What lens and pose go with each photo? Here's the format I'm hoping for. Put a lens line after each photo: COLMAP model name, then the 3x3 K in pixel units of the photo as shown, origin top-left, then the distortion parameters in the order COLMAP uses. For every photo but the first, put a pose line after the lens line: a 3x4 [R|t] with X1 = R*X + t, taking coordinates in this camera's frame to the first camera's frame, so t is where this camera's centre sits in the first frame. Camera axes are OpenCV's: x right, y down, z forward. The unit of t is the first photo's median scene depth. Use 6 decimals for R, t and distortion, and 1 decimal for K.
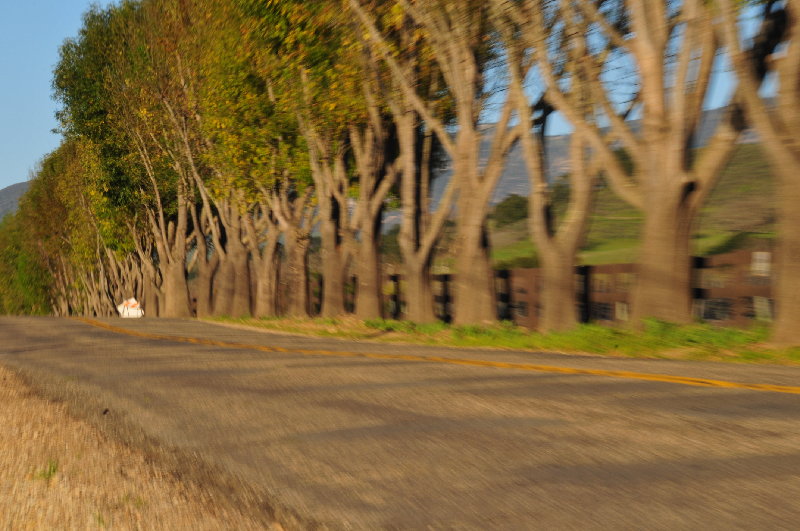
lens RADIAL K [[2917.0, 0, 409.1], [0, 2917.0, 288.4], [0, 0, 1]] dist [1.114145, 0.000000]
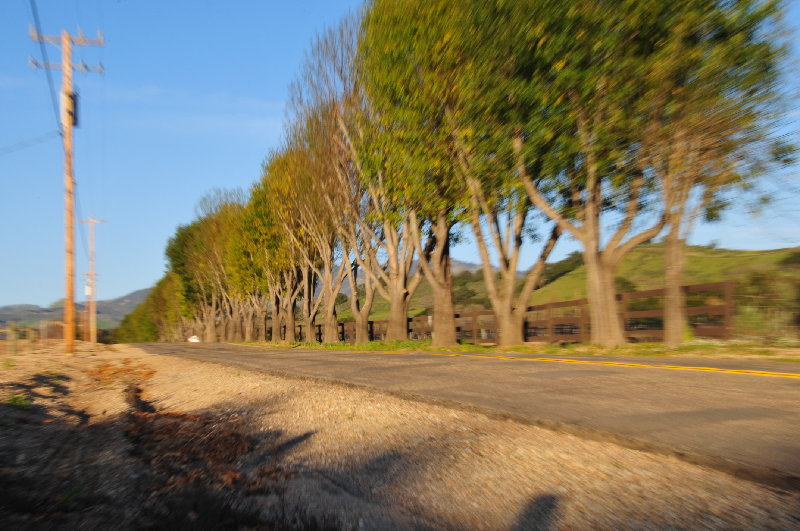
lens RADIAL K [[1248.1, 0, 407.7], [0, 1248.1, 275.2], [0, 0, 1]] dist [0.279151, 0.000000]
pose [[0.995674, -0.003566, 0.092846, -0.013423], [0.007727, 0.998980, -0.044487, 0.001676], [-0.092593, 0.045011, 0.994686, -0.169905]]
